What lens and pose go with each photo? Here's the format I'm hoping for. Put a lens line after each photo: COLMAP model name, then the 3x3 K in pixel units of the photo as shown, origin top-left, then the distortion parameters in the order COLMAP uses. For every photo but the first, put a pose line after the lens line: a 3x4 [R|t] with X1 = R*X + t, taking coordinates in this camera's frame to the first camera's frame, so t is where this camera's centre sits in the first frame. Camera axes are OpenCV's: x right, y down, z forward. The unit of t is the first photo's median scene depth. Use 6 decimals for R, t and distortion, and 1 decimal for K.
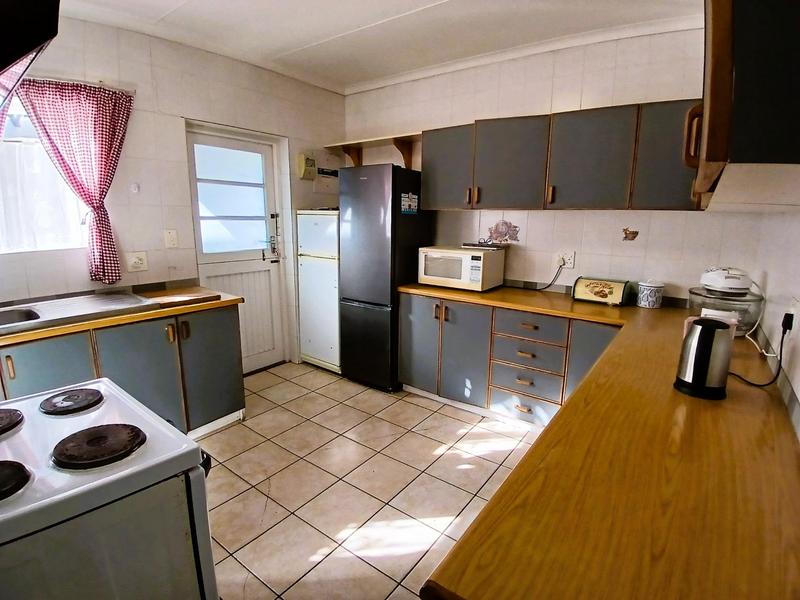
lens RADIAL K [[400.5, 0, 404.1], [0, 400.5, 300.1], [0, 0, 1]] dist [0.004794, -0.045286]
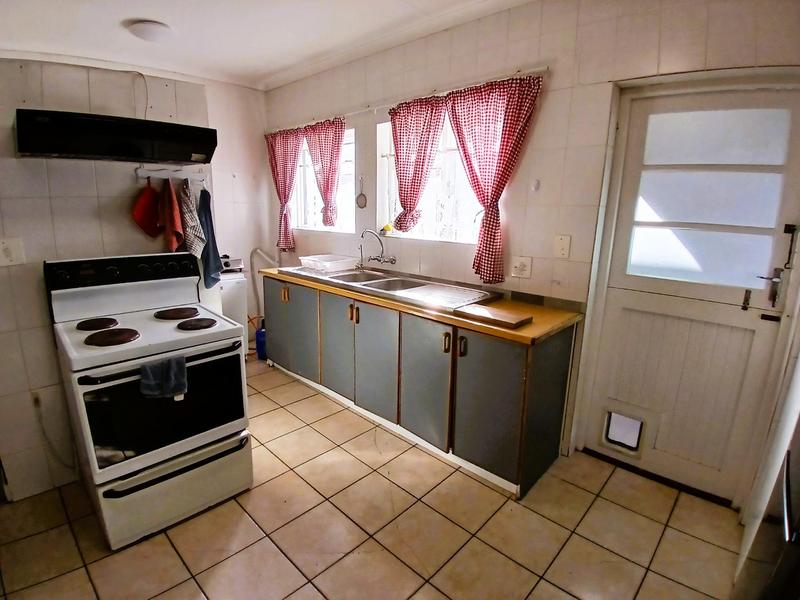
lens RADIAL K [[400.5, 0, 404.1], [0, 400.5, 300.1], [0, 0, 1]] dist [0.004794, -0.045286]
pose [[-0.109559, 0.205684, -0.972466, 0.229421], [-0.227703, 0.947145, 0.225982, -0.146558], [0.967548, 0.246192, -0.056934, 0.692098]]
